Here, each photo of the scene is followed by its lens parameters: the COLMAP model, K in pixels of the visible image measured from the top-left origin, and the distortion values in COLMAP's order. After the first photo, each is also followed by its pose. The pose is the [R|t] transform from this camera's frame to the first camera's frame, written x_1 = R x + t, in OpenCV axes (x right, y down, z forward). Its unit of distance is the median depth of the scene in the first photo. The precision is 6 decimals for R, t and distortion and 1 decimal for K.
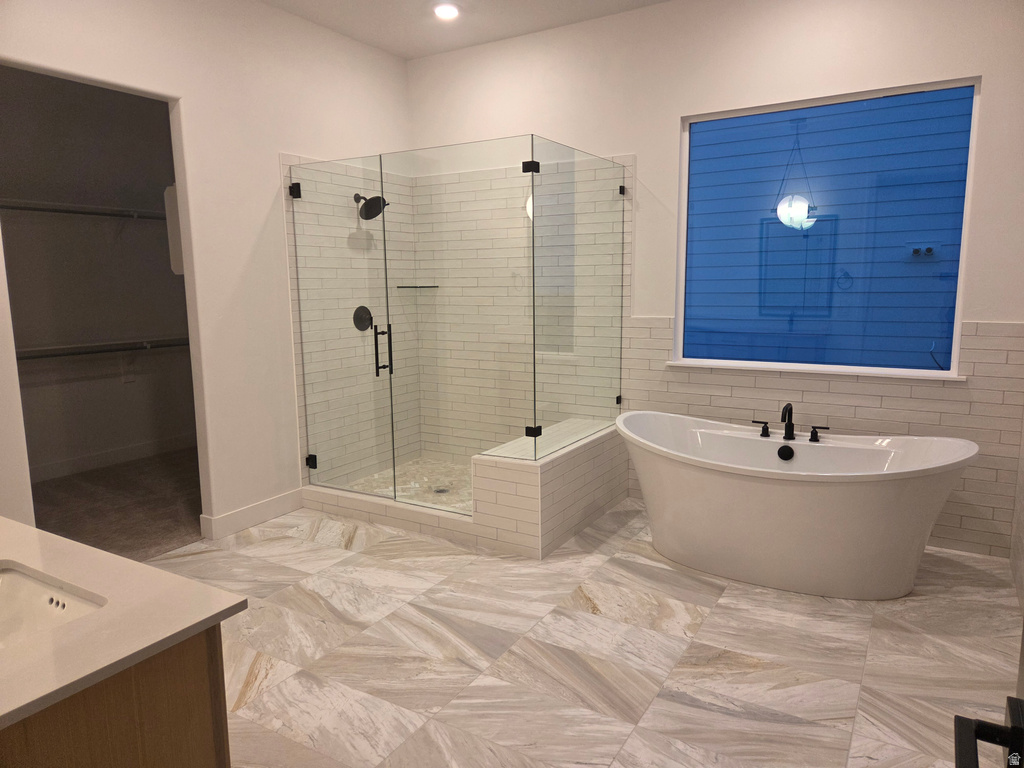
lens RADIAL K [[682.9, 0, 509.6], [0, 682.9, 386.7], [0, 0, 1]] dist [0.009391, -0.008739]
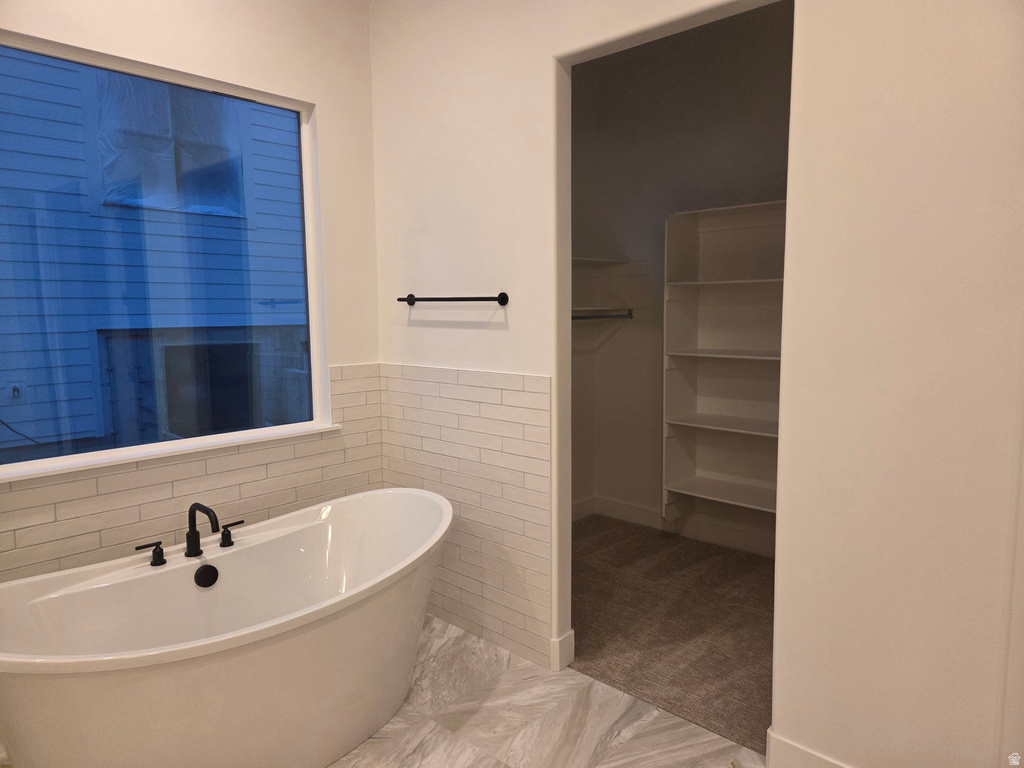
lens RADIAL K [[682.9, 0, 511.0], [0, 682.9, 379.8], [0, 0, 1]] dist [0.009391, -0.008739]
pose [[0.204818, -0.090209, 0.974634, -0.188492], [0.164398, 0.984769, 0.056599, -0.088006], [-0.964895, 0.148635, 0.216529, 0.562195]]
